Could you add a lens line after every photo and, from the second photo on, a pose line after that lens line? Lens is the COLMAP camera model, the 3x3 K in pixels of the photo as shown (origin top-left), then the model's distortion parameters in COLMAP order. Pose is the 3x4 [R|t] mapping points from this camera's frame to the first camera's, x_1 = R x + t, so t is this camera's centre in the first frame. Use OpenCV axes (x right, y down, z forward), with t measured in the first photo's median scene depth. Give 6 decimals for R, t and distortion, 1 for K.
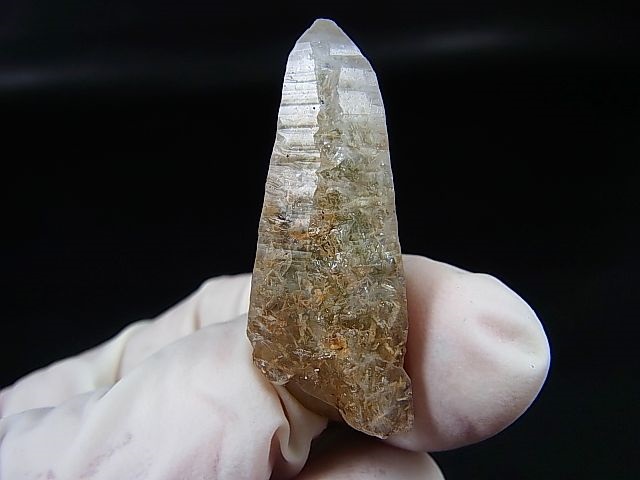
lens RADIAL K [[644.4, 0, 320.0], [0, 644.4, 239.0], [0, 0, 1]] dist [0.050205, 0.000000]
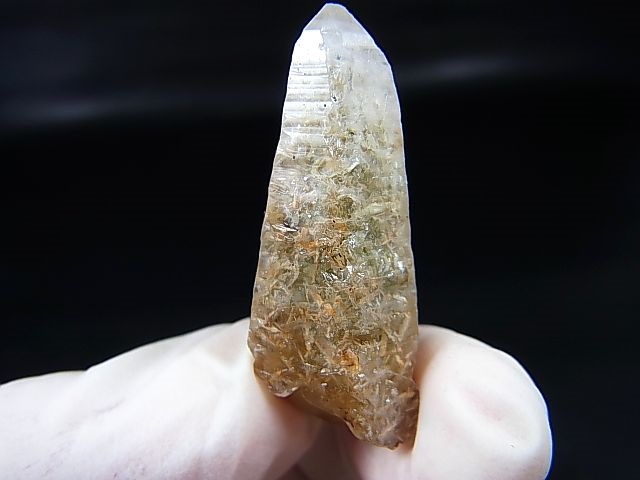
lens RADIAL K [[559.4, 0, 321.1], [0, 559.4, 240.2], [0, 0, 1]] dist [-0.027531, -0.003983]
pose [[0.997175, -0.004679, 0.074961, -0.070912], [-0.002311, 0.995674, 0.092891, -0.085533], [-0.075072, -0.092802, 0.992850, 0.207294]]
